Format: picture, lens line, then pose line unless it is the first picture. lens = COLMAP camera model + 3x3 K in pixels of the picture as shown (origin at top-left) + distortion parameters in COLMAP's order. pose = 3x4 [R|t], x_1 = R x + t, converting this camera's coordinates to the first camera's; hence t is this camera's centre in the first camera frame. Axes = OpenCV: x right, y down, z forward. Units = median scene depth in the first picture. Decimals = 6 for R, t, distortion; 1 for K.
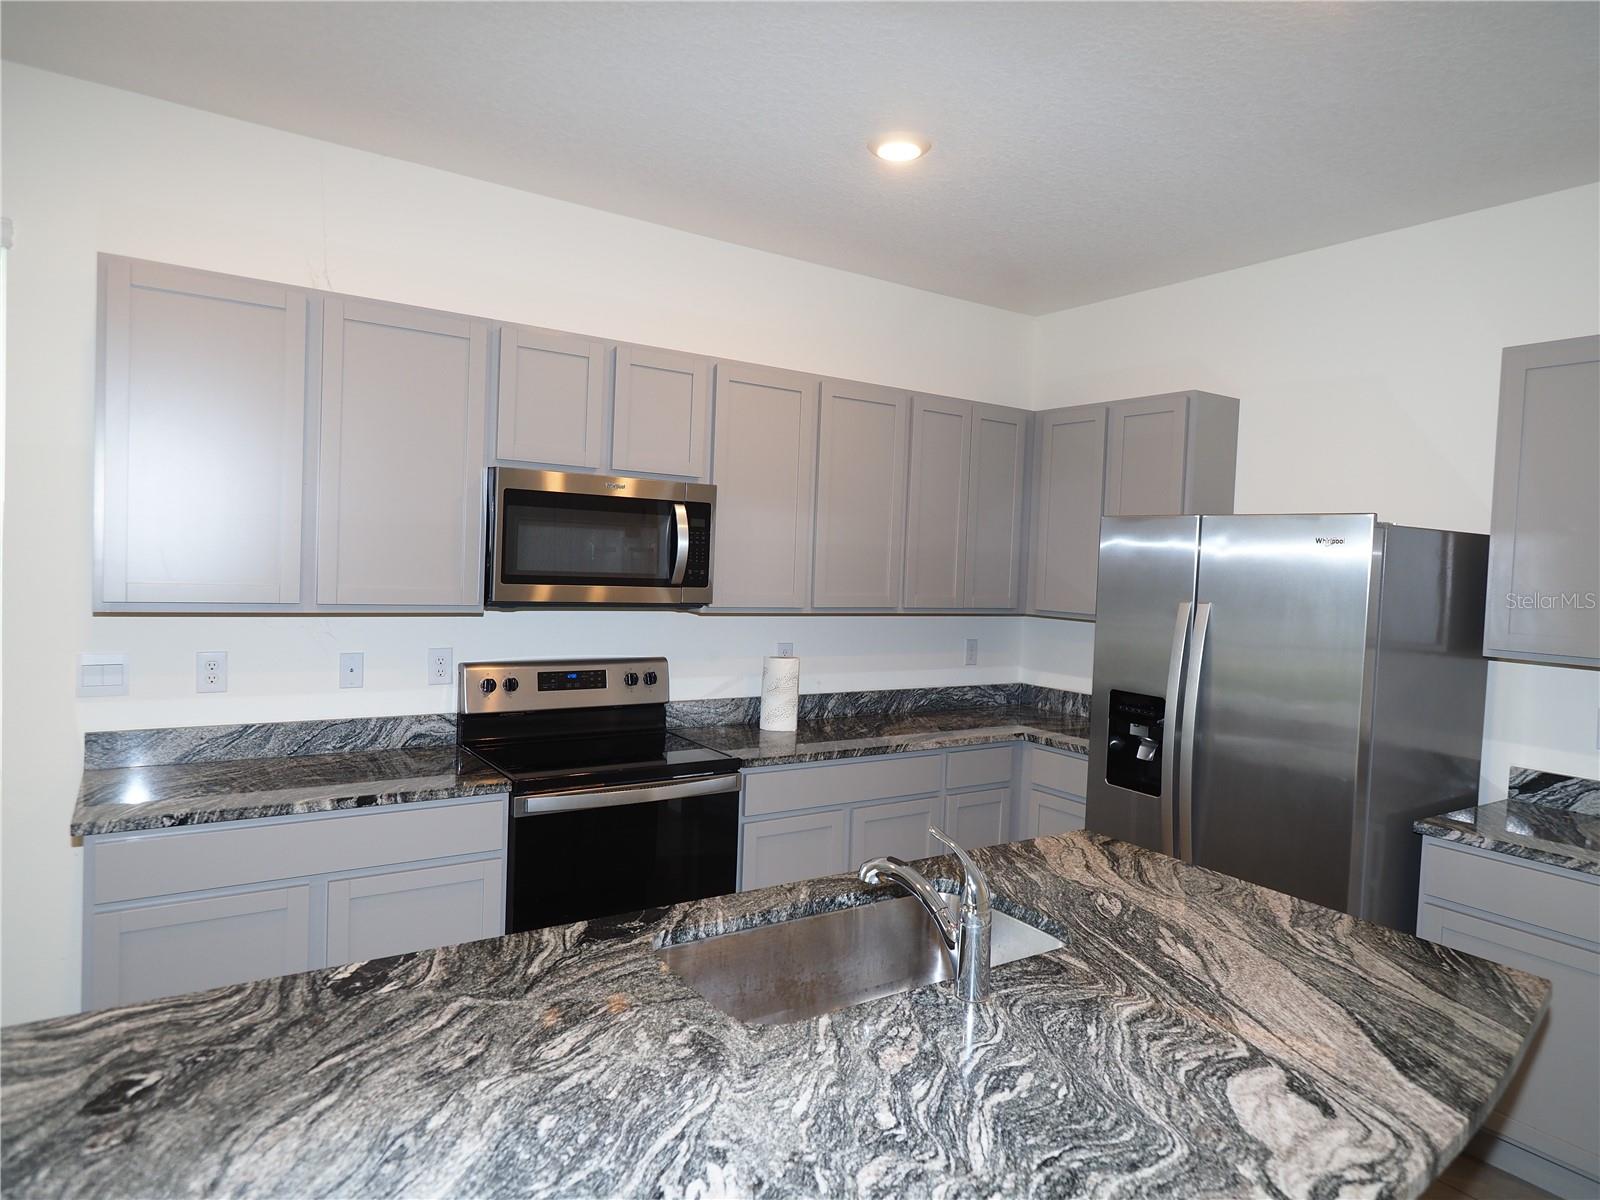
lens RADIAL K [[990.1, 0, 809.7], [0, 990.1, 593.3], [0, 0, 1]] dist [-0.007306, 0.006498]
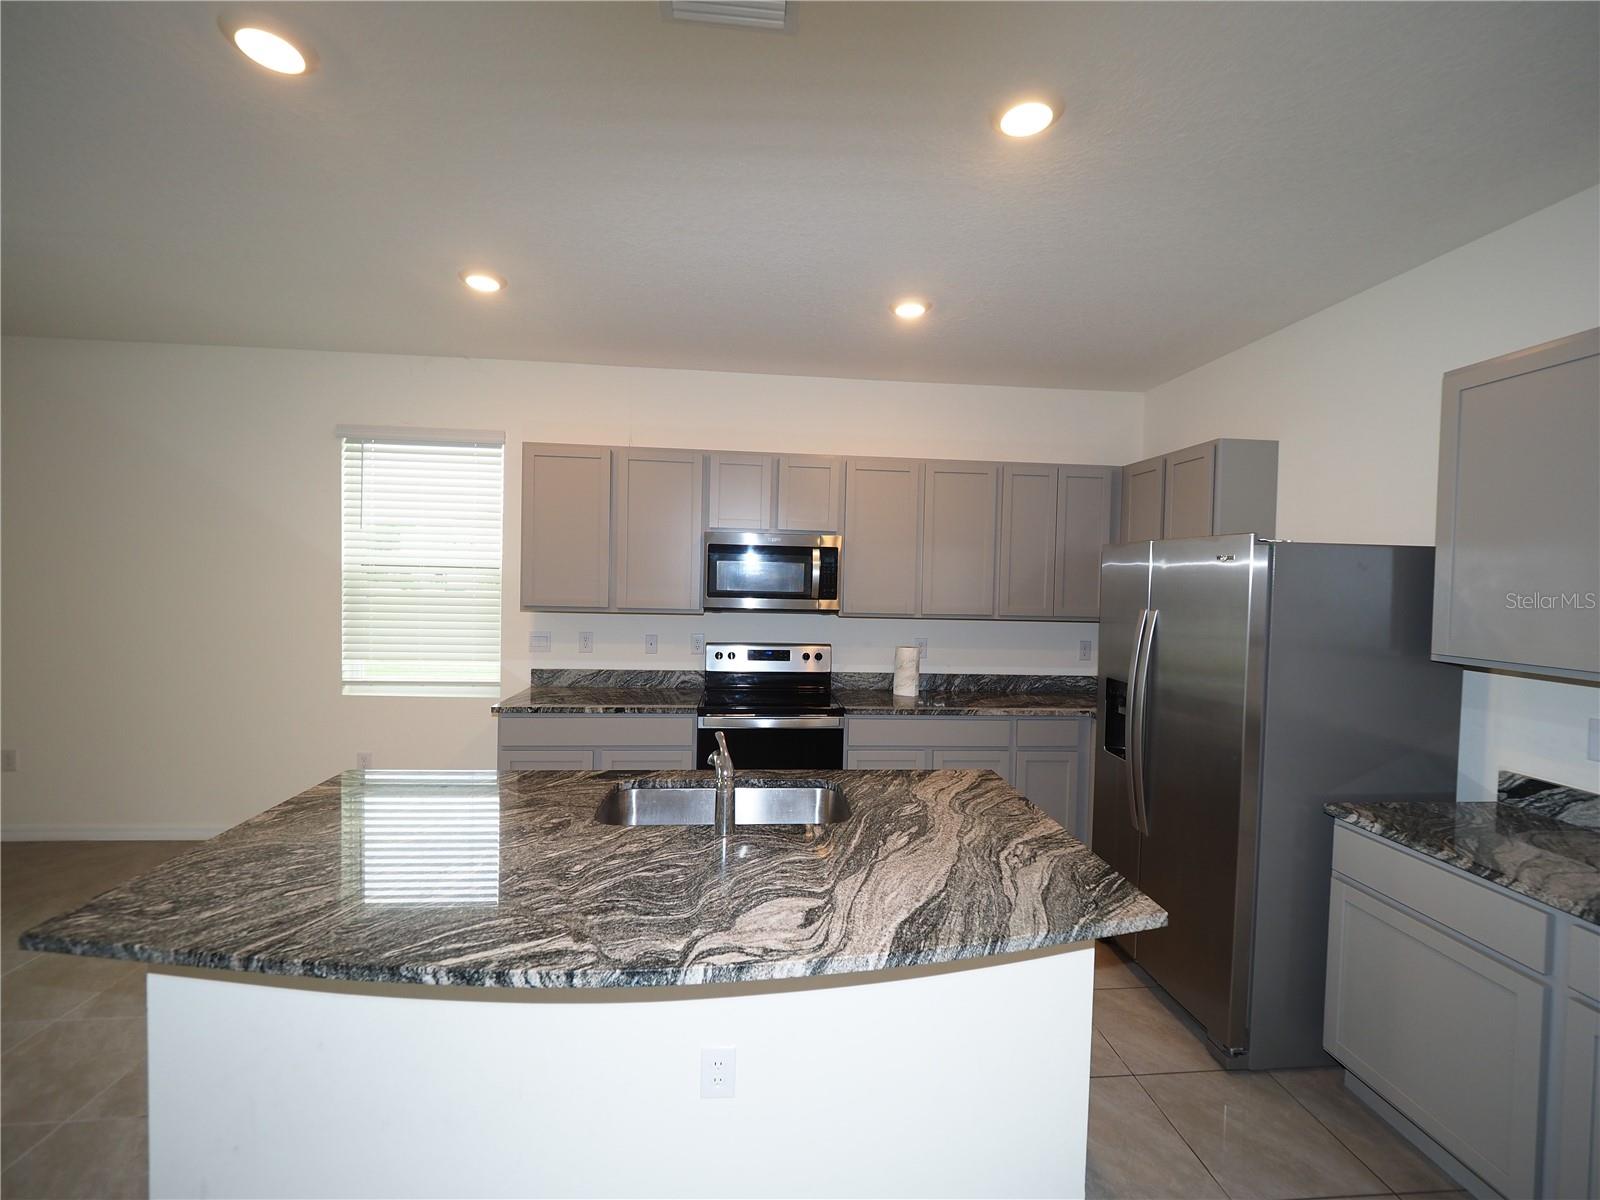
lens RADIAL K [[677.7, 0, 798.9], [0, 677.7, 591.7], [0, 0, 1]] dist [-0.009833, 0.001804]
pose [[0.869271, -0.008758, -0.494258, 0.487962], [-0.006318, 0.999565, -0.028824, 0.016132], [0.494296, 0.028179, 0.868837, 0.029439]]
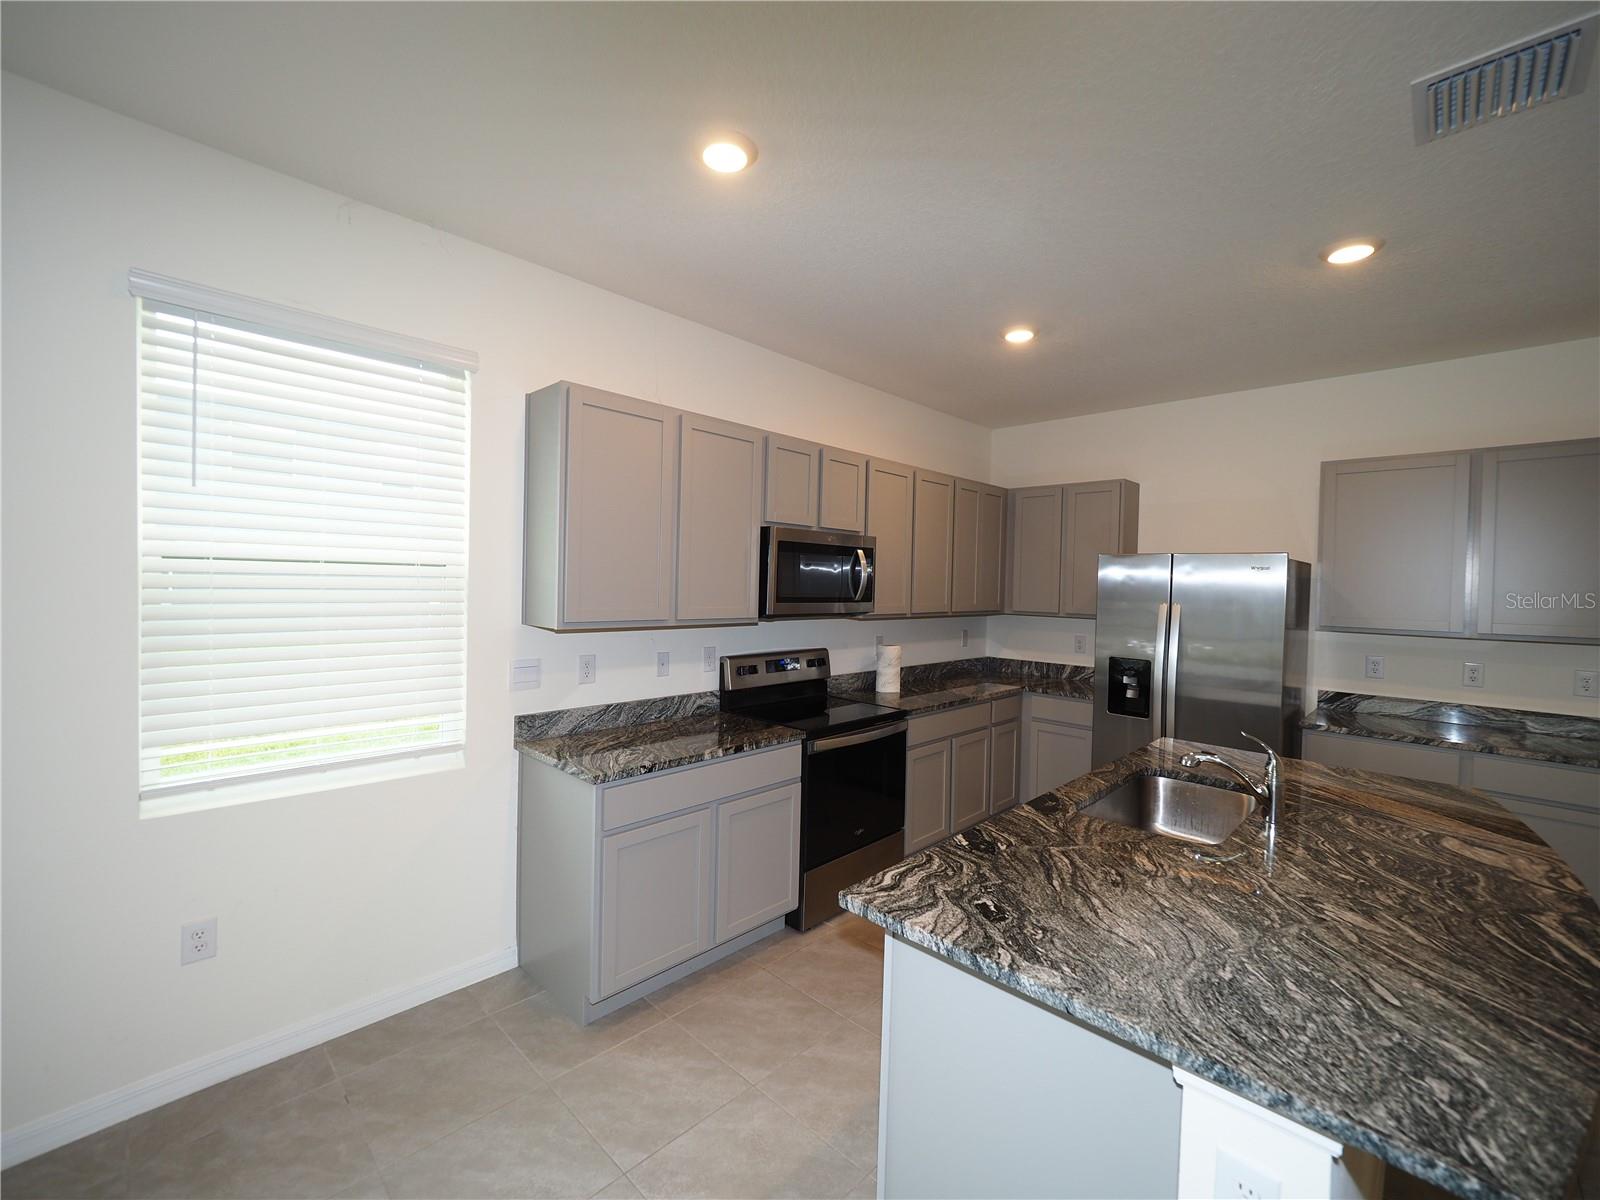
lens RADIAL K [[677.7, 0, 806.7], [0, 677.7, 595.4], [0, 0, 1]] dist [-0.009833, 0.001804]
pose [[0.978759, -0.021664, 0.203869, -0.540622], [0.023475, 0.999703, -0.006468, -0.015519], [-0.203668, 0.011117, 0.978977, -0.035230]]
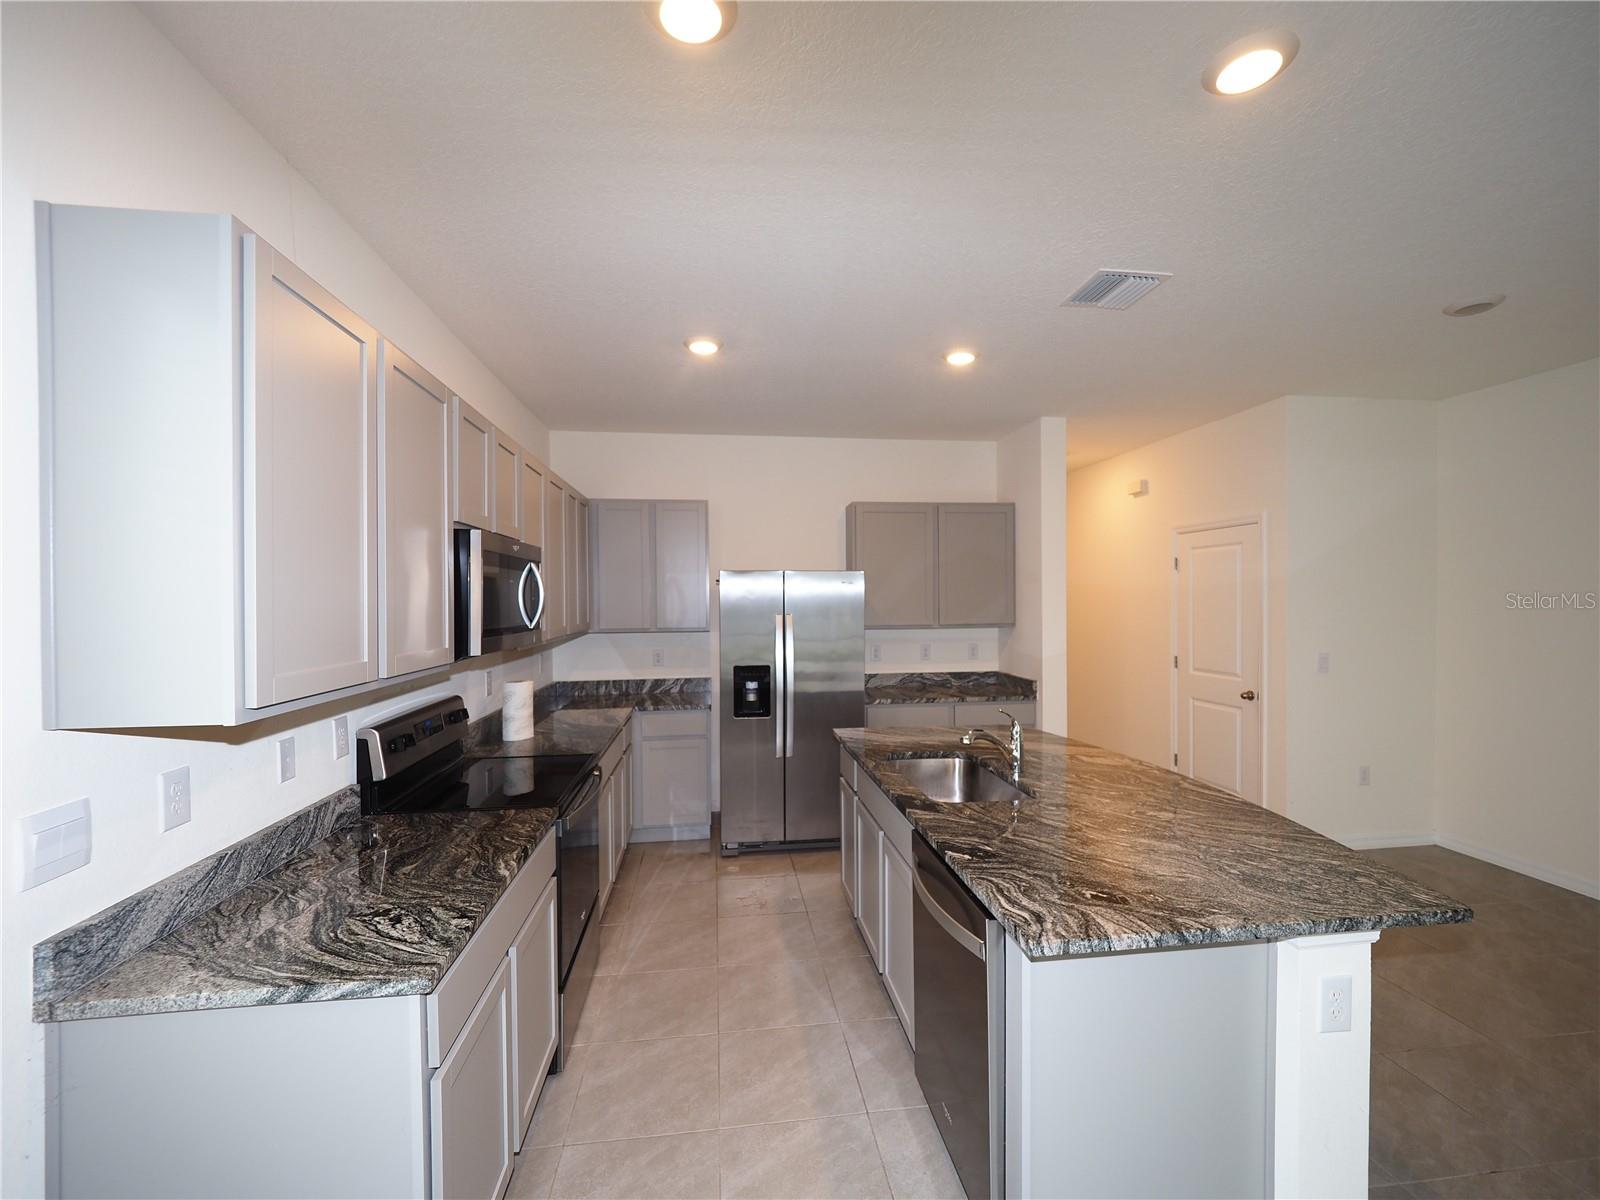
lens RADIAL K [[677.7, 0, 802.9], [0, 677.7, 613.9], [0, 0, 1]] dist [-0.009833, 0.001804]
pose [[0.447852, -0.064358, 0.891788, -0.914105], [0.056483, 0.997450, 0.043617, -0.055877], [-0.892322, 0.030837, 0.450346, 0.403664]]
